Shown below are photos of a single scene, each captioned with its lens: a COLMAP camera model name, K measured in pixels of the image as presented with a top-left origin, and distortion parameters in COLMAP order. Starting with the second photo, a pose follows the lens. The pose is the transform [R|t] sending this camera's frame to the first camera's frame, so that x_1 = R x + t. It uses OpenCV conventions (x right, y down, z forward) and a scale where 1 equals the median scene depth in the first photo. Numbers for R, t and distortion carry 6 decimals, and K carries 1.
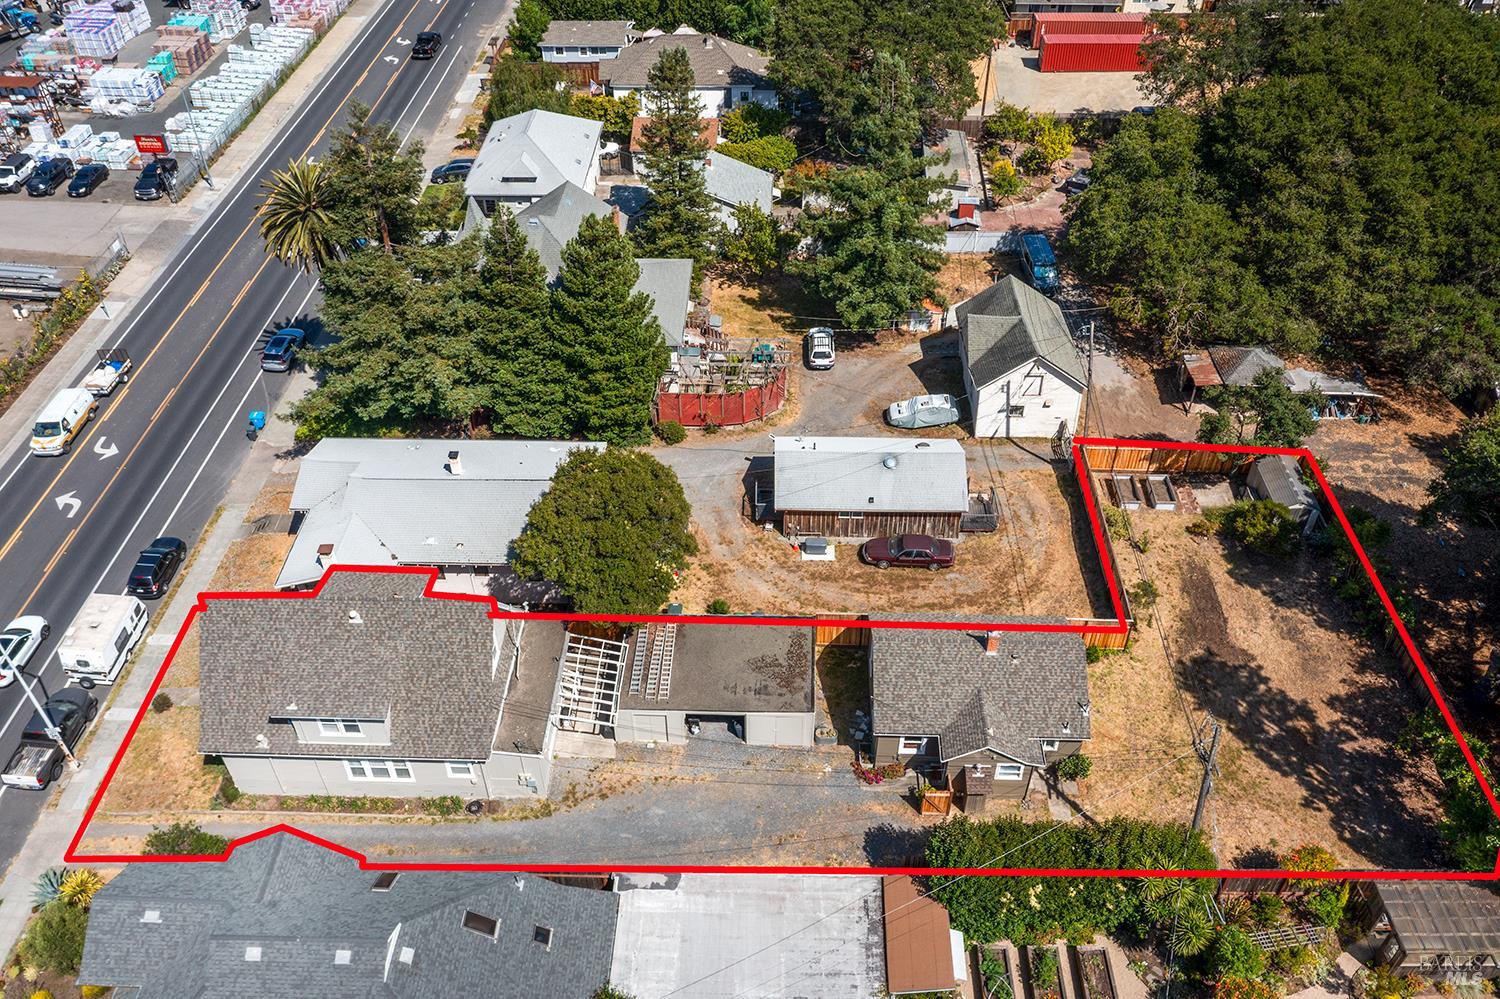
lens RADIAL K [[1214.6, 0, 750.0], [0, 1214.6, 499.5], [0, 0, 1]] dist [-0.009891, -0.001988]
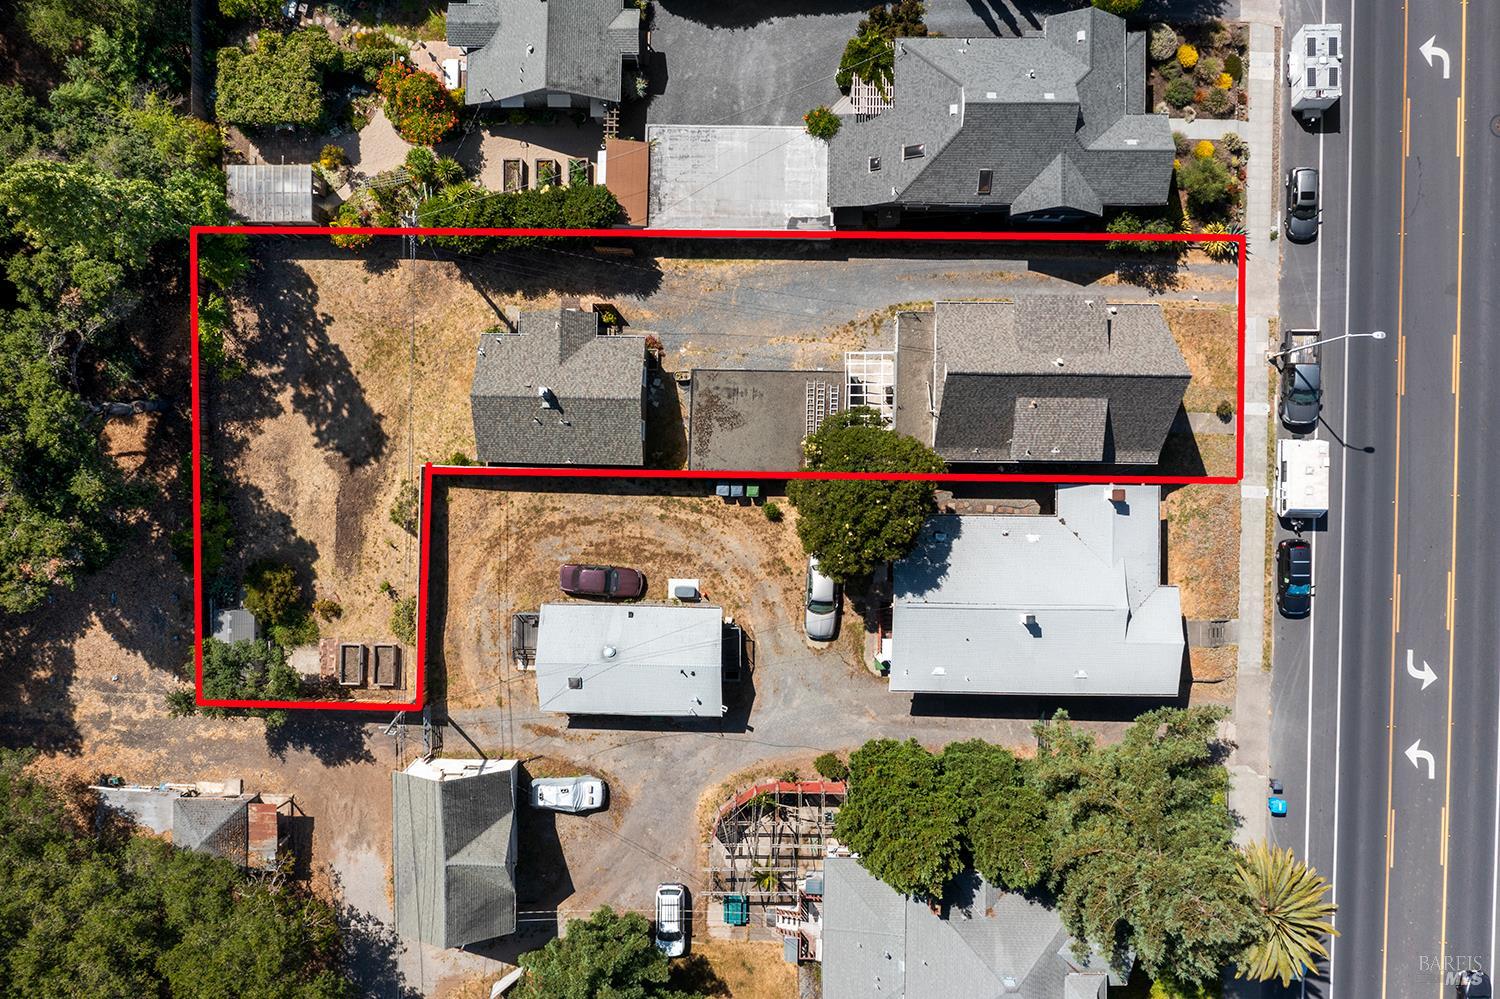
lens RADIAL K [[1193.4, 0, 750.0], [0, 1193.4, 499.5], [0, 0, 1]] dist [-0.001085, 0.000171]
pose [[-0.999659, 0.016199, 0.020479, -0.029664], [0.005480, -0.636680, 0.771109, -0.803492], [0.025529, 0.770958, 0.636374, 0.284832]]
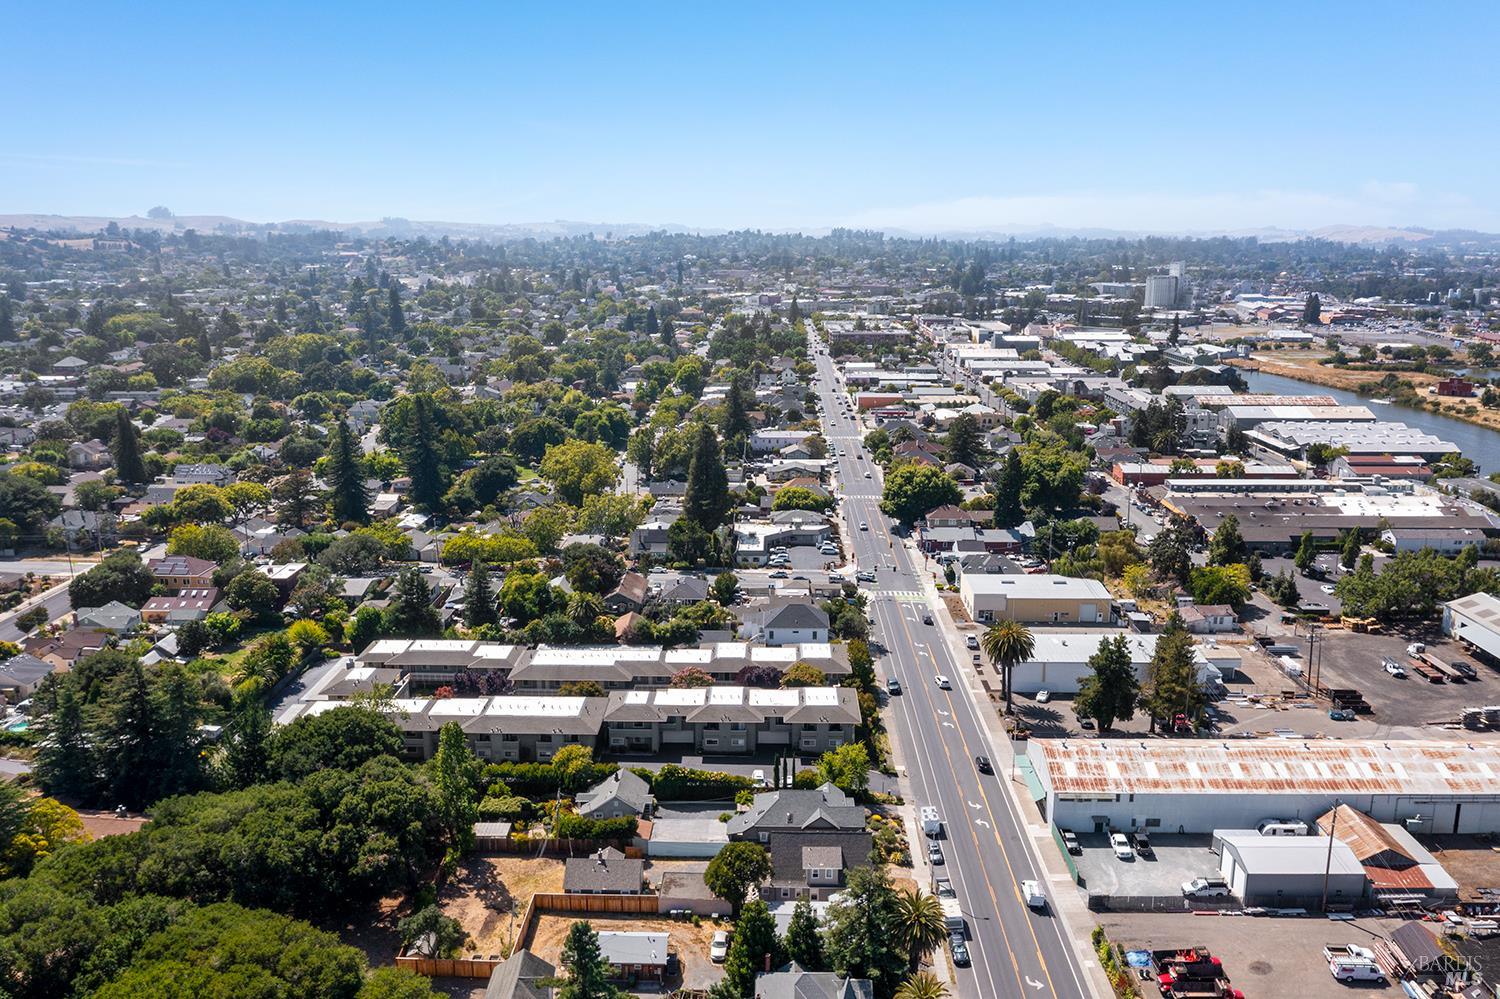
lens RADIAL K [[1193.4, 0, 750.0], [0, 1193.4, 499.5], [0, 0, 1]] dist [-0.001085, 0.000171]
pose [[-0.999857, 0.011102, -0.012775, -0.112593], [-0.003555, 0.600195, 0.799846, -2.350693], [0.016547, 0.799777, -0.600069, 1.807349]]
